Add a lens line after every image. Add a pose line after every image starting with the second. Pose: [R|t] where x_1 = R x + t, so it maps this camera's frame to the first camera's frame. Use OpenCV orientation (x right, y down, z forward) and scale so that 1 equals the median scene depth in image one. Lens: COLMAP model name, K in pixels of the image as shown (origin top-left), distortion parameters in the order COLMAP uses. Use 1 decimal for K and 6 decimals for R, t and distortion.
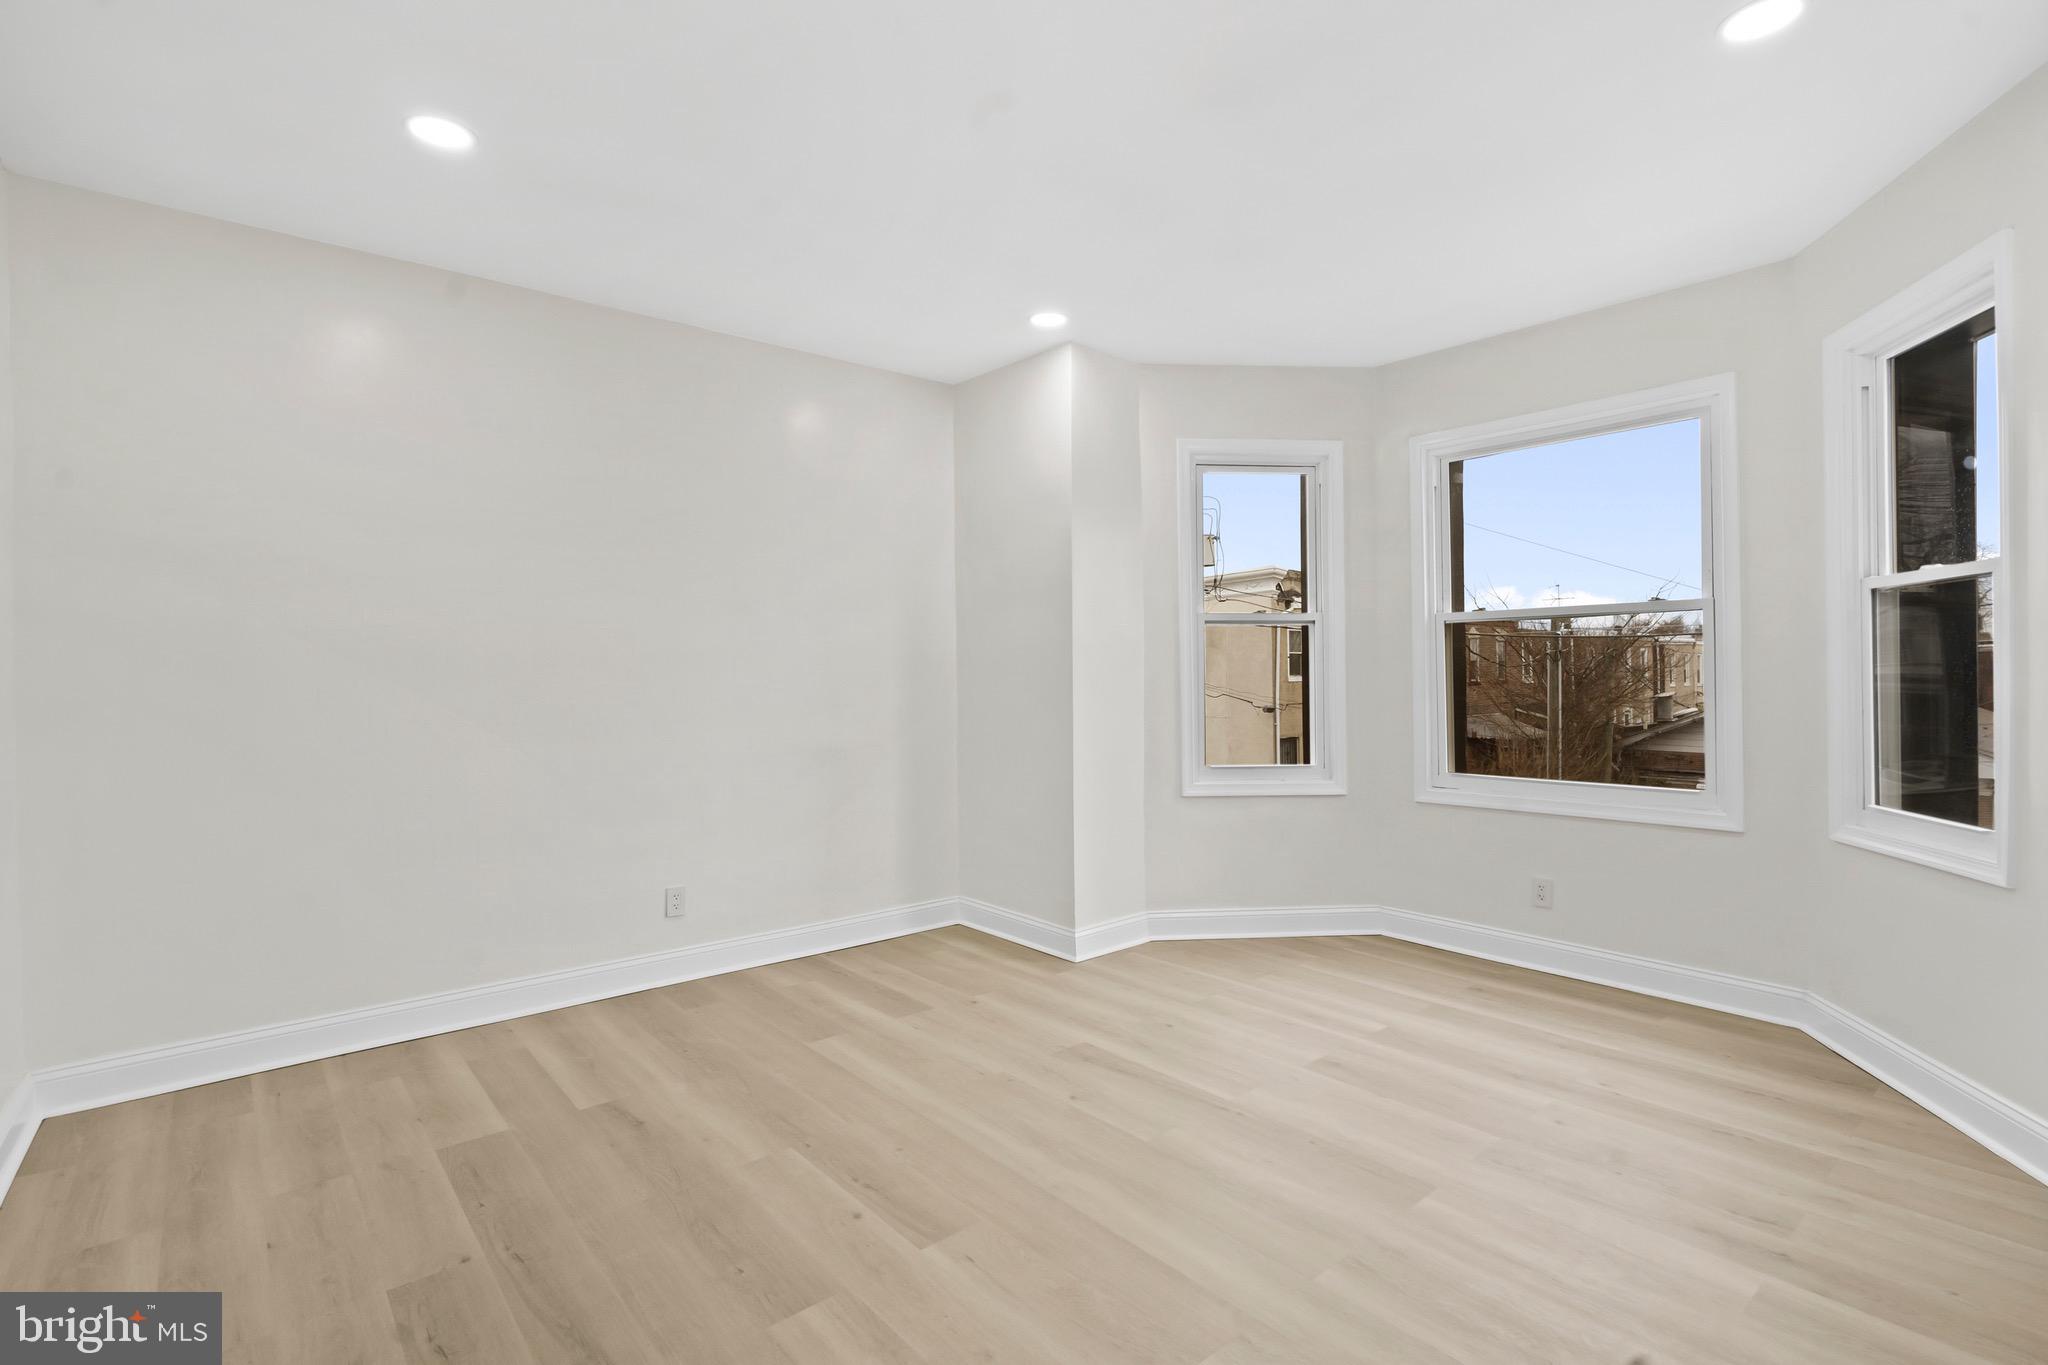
lens RADIAL K [[937.9, 0, 1017.4], [0, 937.9, 651.3], [0, 0, 1]] dist [-0.003106, 0.000273]
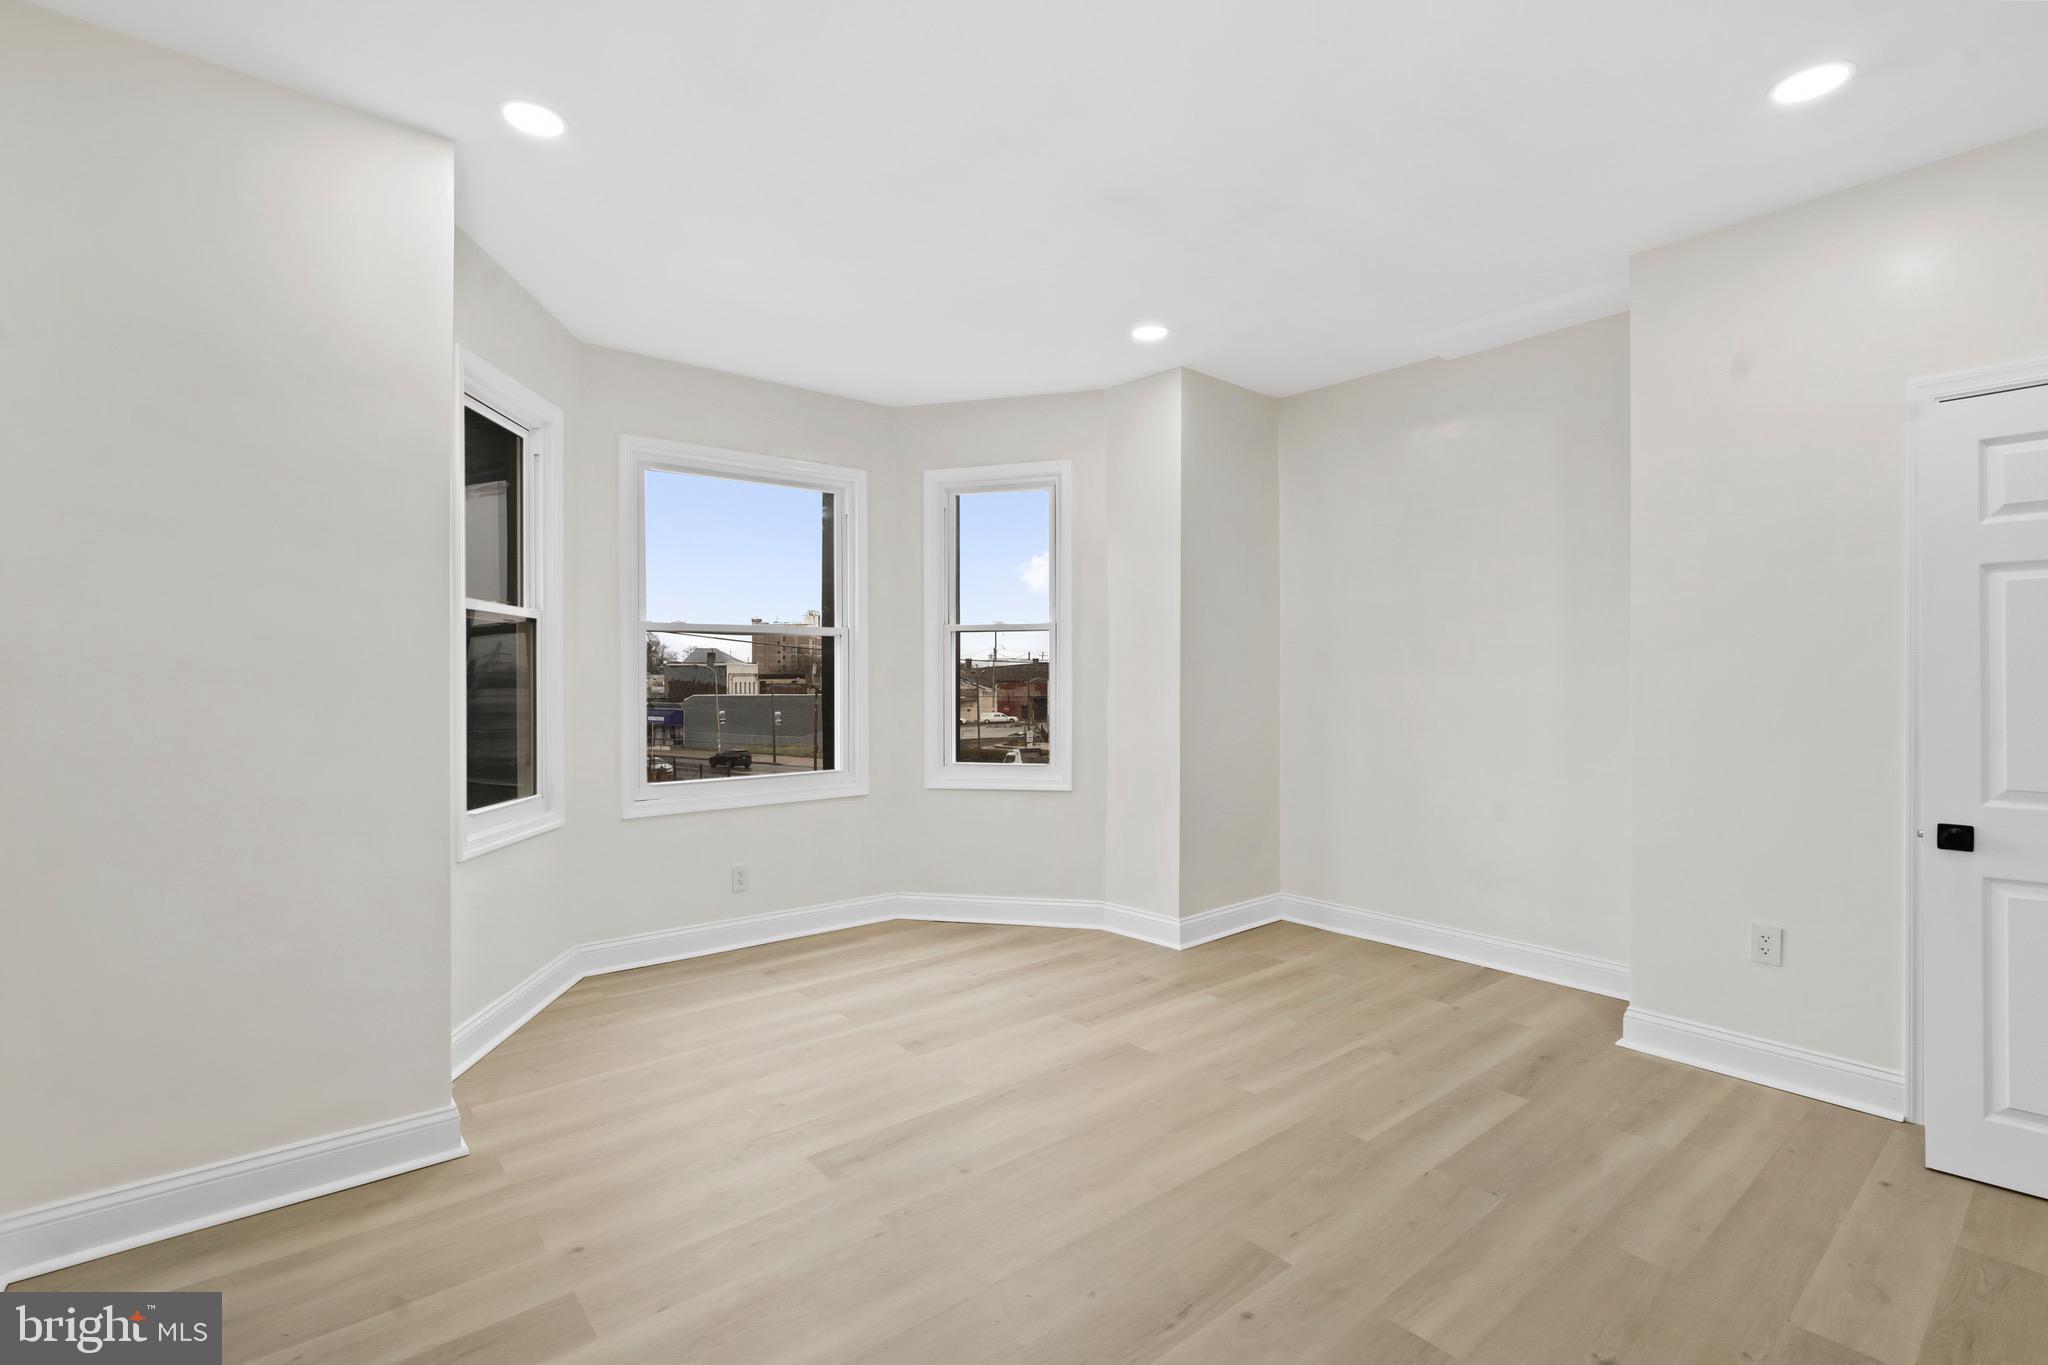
lens RADIAL K [[937.9, 0, 1017.4], [0, 937.9, 651.3], [0, 0, 1]] dist [-0.003106, 0.000273]
pose [[0.013661, 0.037442, 0.999205, -0.679535], [-0.022236, 0.999063, -0.037133, 0.024538], [-0.999659, -0.021711, 0.014481, 0.787119]]
